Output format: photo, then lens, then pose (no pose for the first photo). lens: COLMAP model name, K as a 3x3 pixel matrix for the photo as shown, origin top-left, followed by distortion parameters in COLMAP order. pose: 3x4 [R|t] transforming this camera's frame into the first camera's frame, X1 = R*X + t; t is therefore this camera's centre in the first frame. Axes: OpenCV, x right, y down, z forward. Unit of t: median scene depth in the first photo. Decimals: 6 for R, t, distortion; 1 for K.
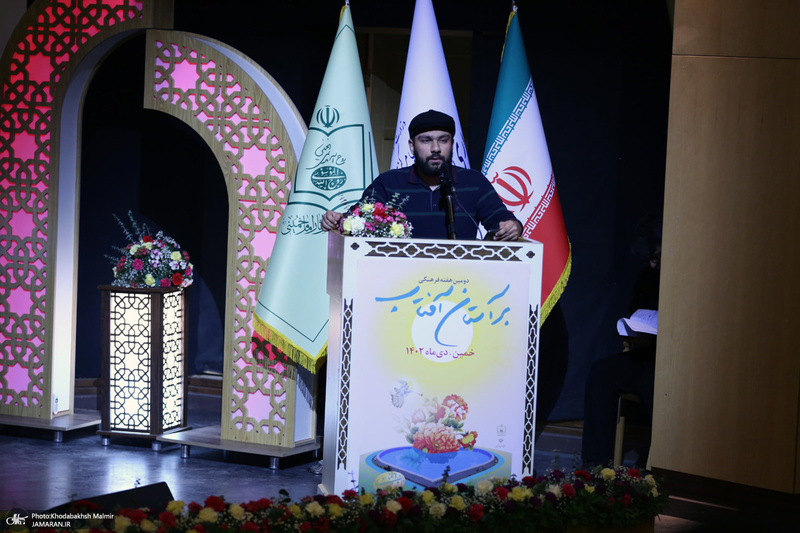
lens RADIAL K [[2556.4, 0, 381.3], [0, 2556.4, 274.8], [0, 0, 1]] dist [-0.022260, 0.000000]
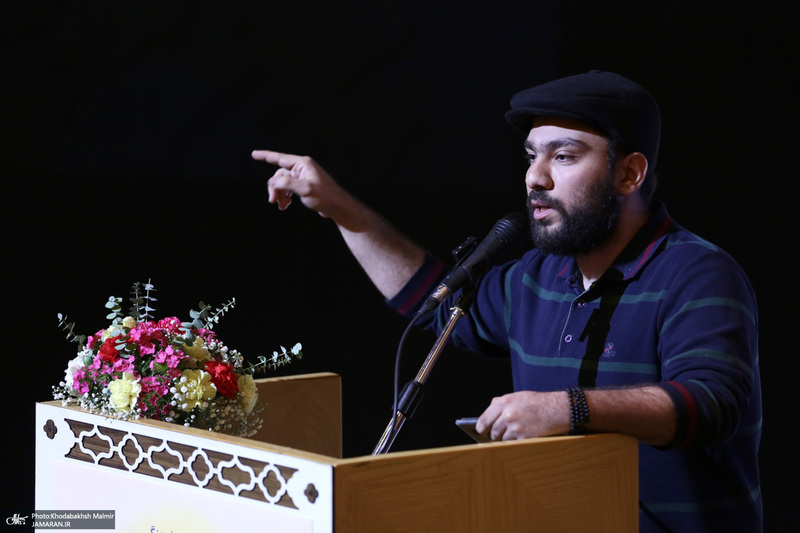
lens RADIAL K [[4995.6, 0, 400.6], [0, 4995.6, 266.5], [0, 0, 1]] dist [2.063102, 0.000000]
pose [[0.454034, 0.056173, -0.889212, 0.648203], [-0.044269, 0.998200, 0.040454, -0.064750], [0.889884, 0.020997, 0.455703, 0.663636]]
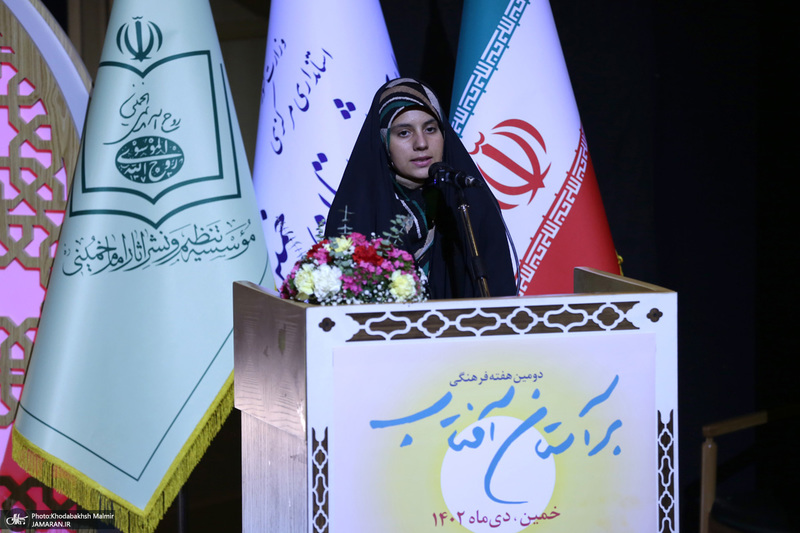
lens RADIAL K [[4533.8, 0, 441.5], [0, 4533.8, 271.5], [0, 0, 1]] dist [1.288148, 0.000000]
pose [[0.981941, -0.066156, 0.177245, -0.139994], [0.059911, 0.997387, 0.040367, -0.053962], [-0.179452, -0.029020, 0.983339, 0.098410]]
